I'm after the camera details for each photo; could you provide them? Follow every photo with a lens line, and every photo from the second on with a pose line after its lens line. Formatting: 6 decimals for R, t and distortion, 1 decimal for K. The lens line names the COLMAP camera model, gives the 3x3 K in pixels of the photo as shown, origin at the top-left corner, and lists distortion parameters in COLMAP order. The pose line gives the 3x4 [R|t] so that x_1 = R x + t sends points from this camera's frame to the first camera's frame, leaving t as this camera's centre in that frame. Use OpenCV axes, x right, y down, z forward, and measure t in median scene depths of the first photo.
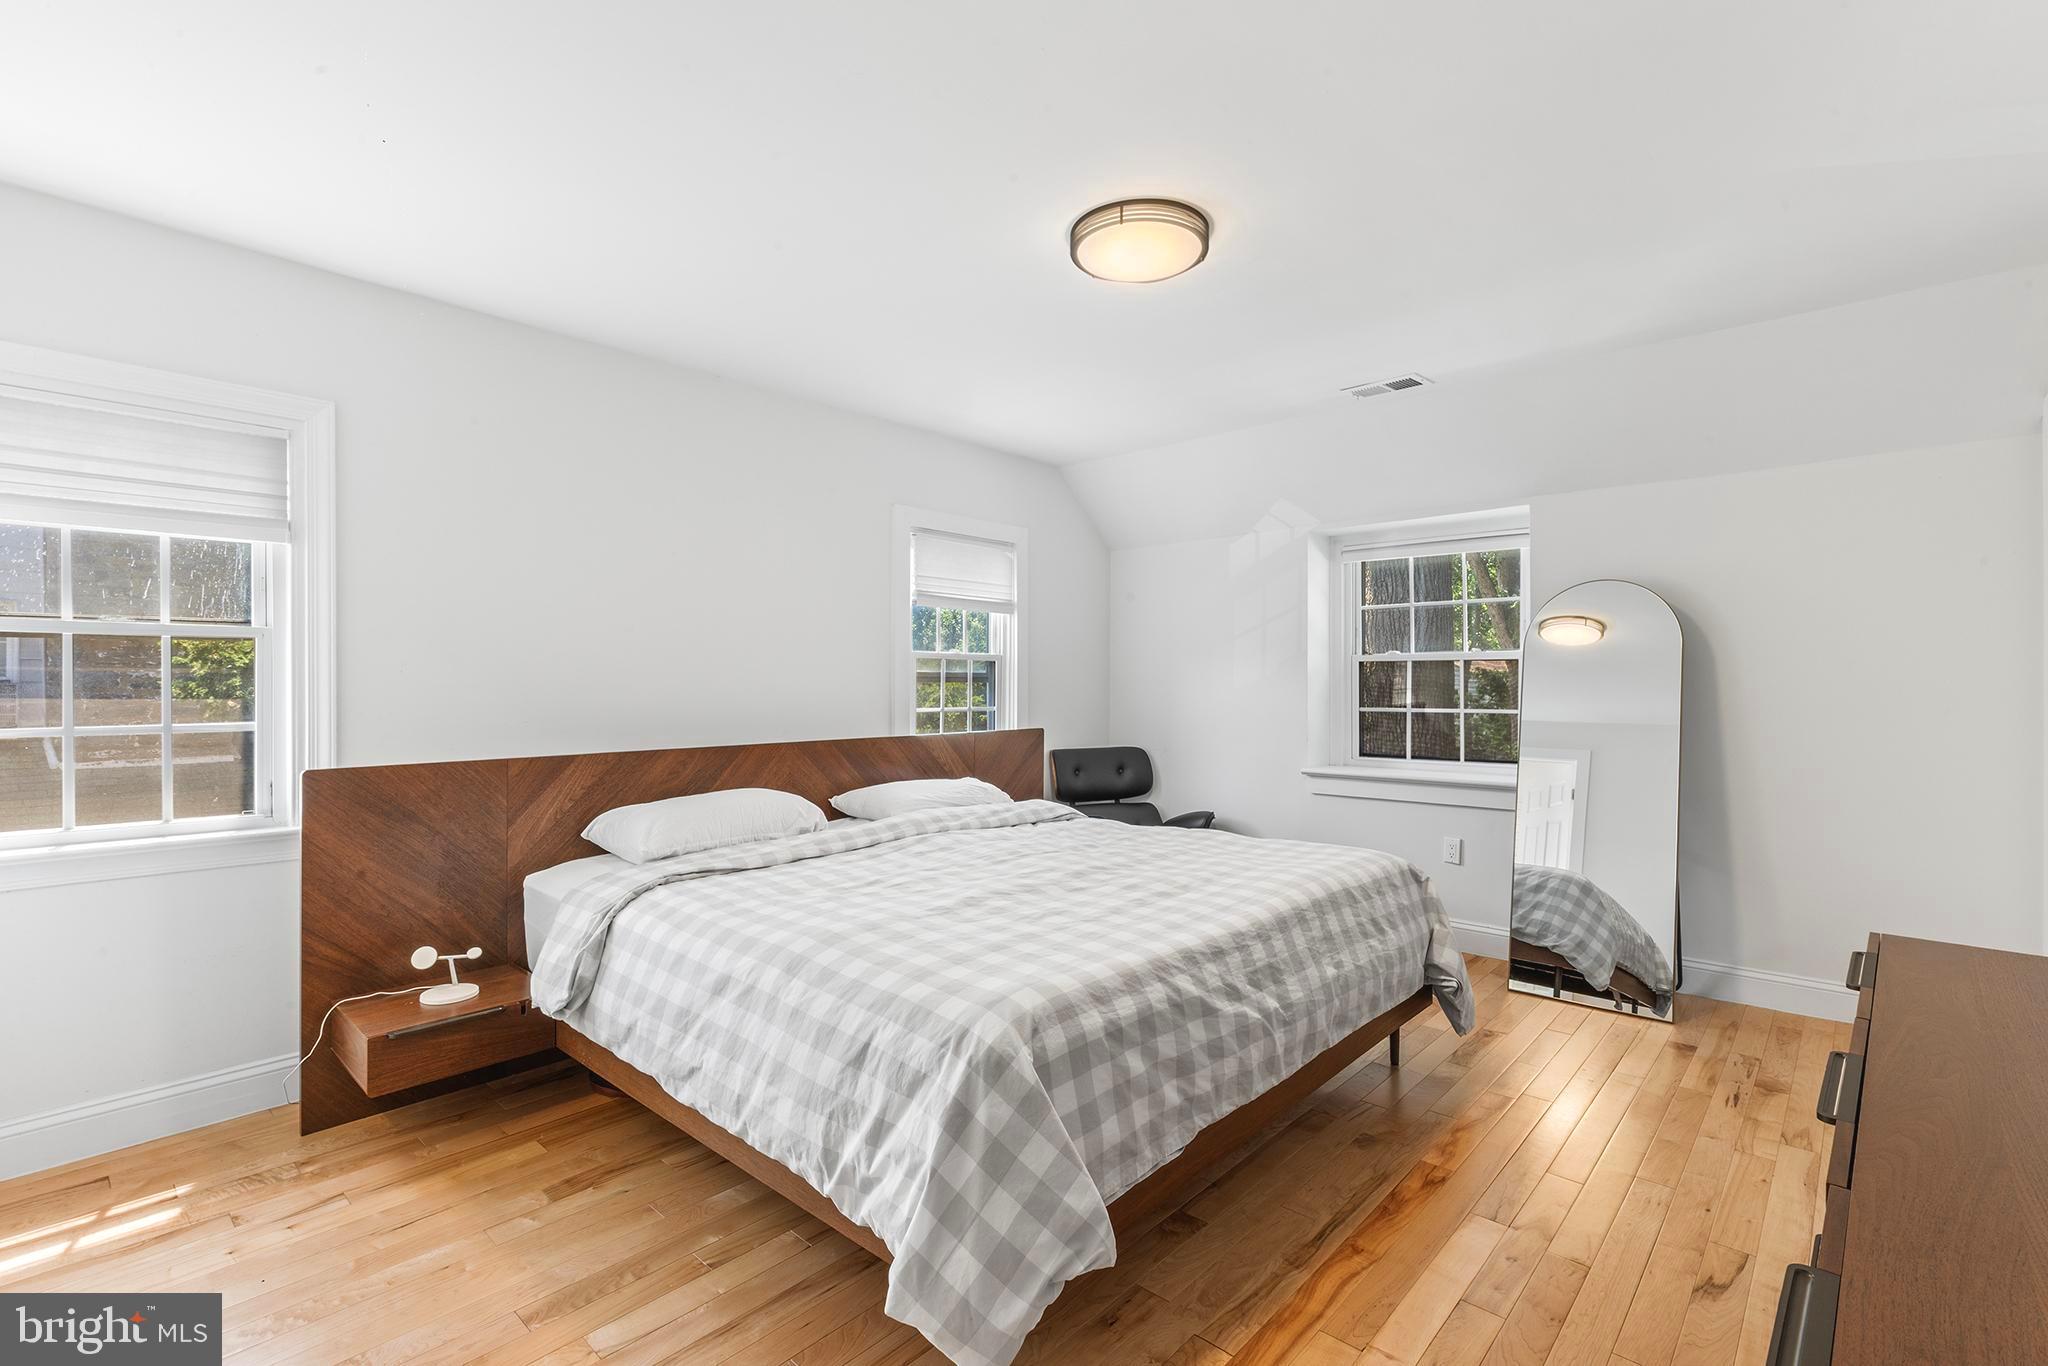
lens RADIAL K [[925.8, 0, 1031.7], [0, 925.8, 680.6], [0, 0, 1]] dist [0.004892, -0.001704]
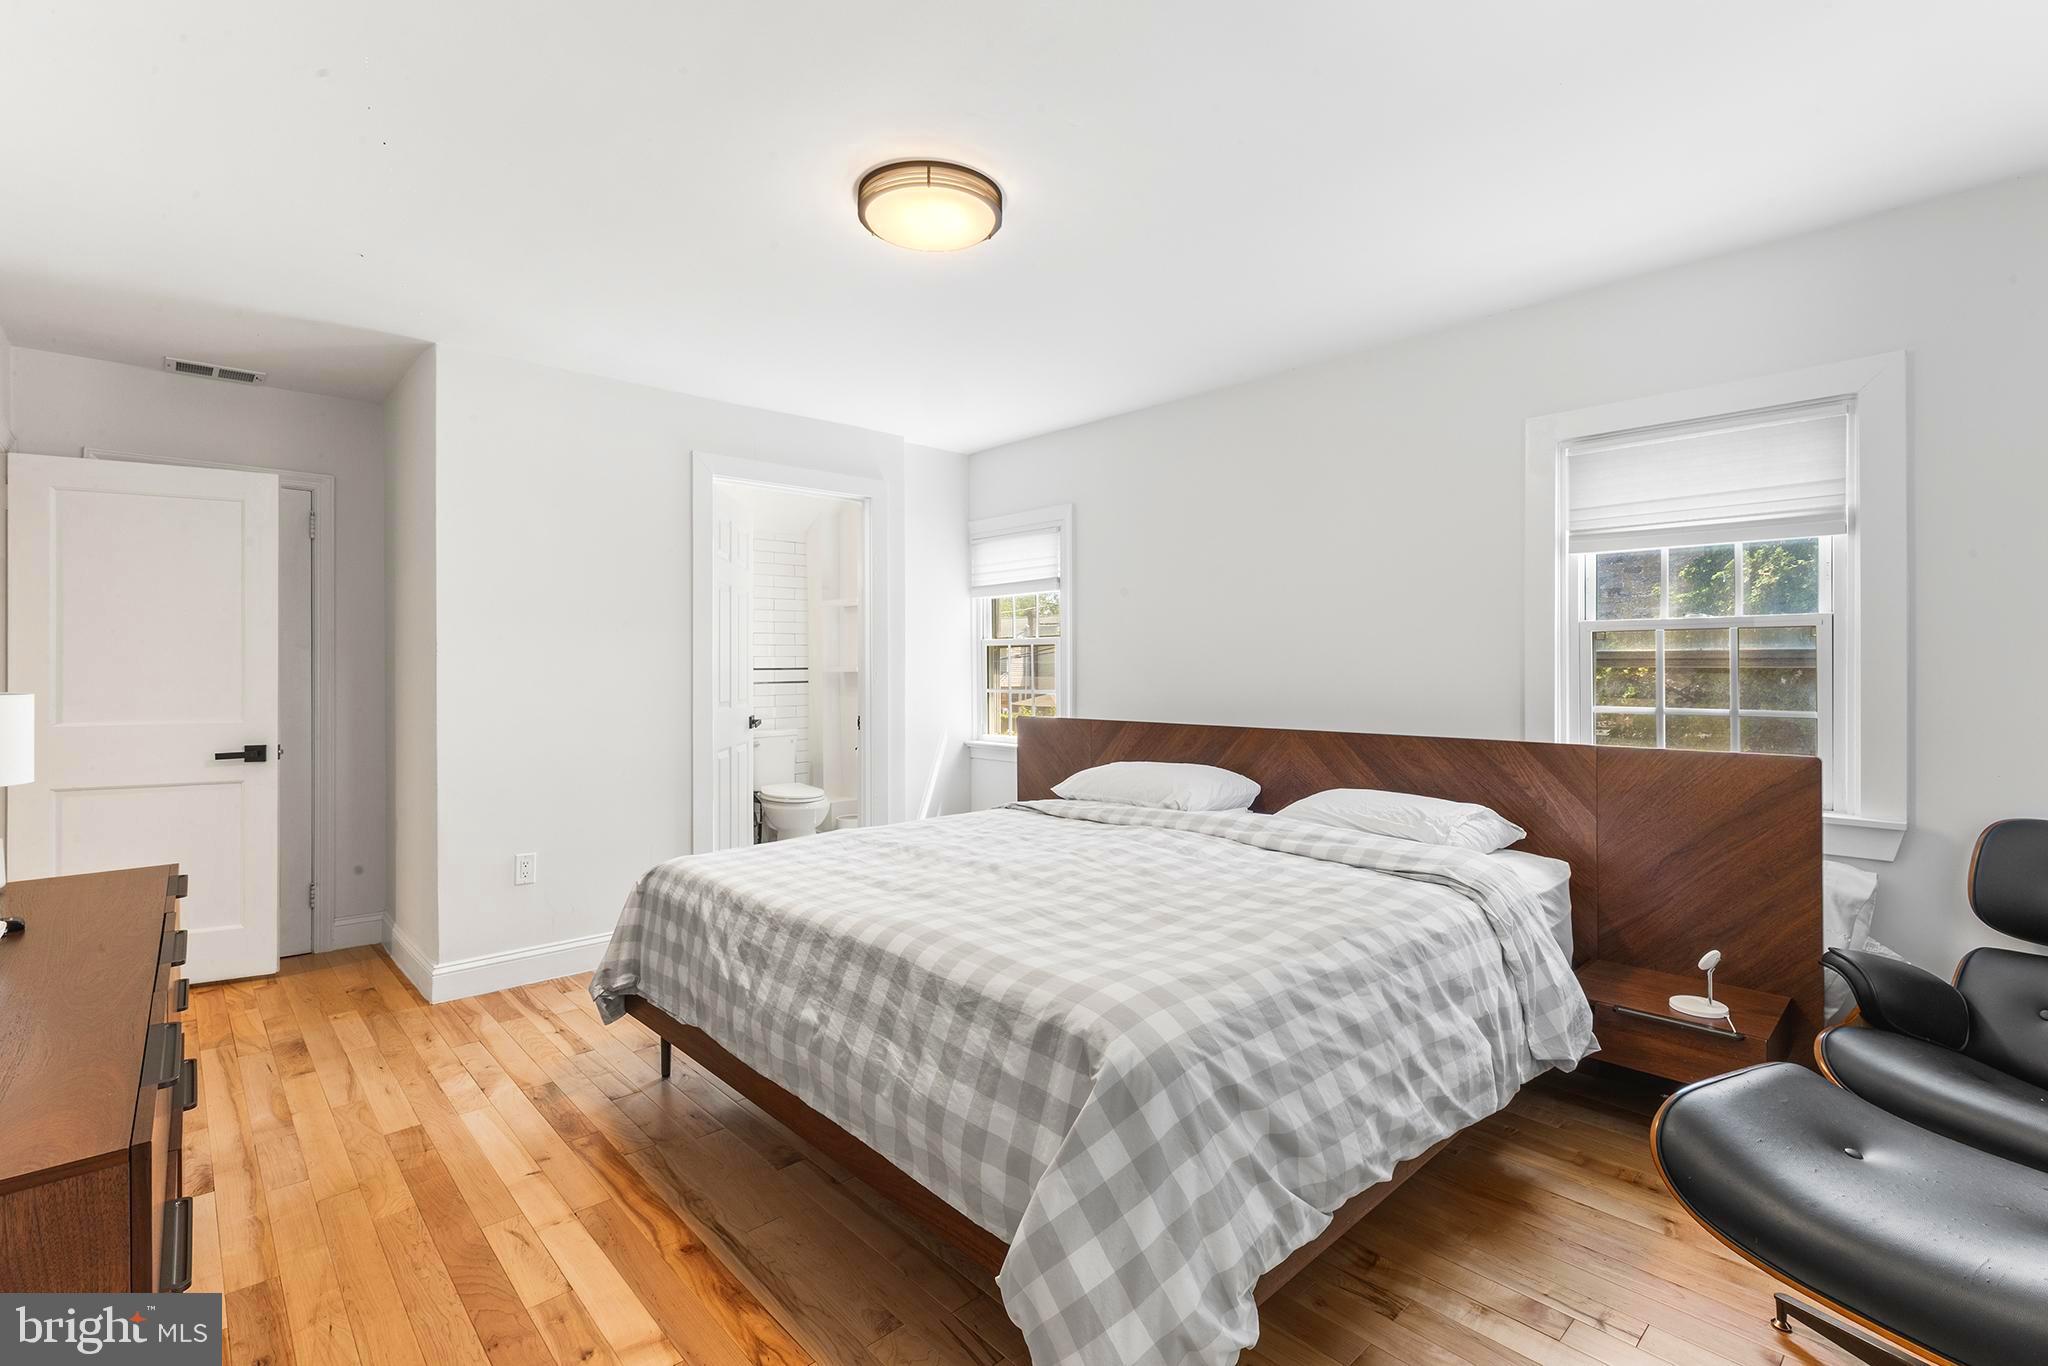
lens RADIAL K [[925.8, 0, 1030.2], [0, 925.8, 675.5], [0, 0, 1]] dist [0.004892, -0.001704]
pose [[-0.077712, 0.009630, -0.996929, 1.038136], [0.004136, 0.999948, 0.009337, 0.001571], [0.996967, -0.003397, -0.077748, 1.155690]]
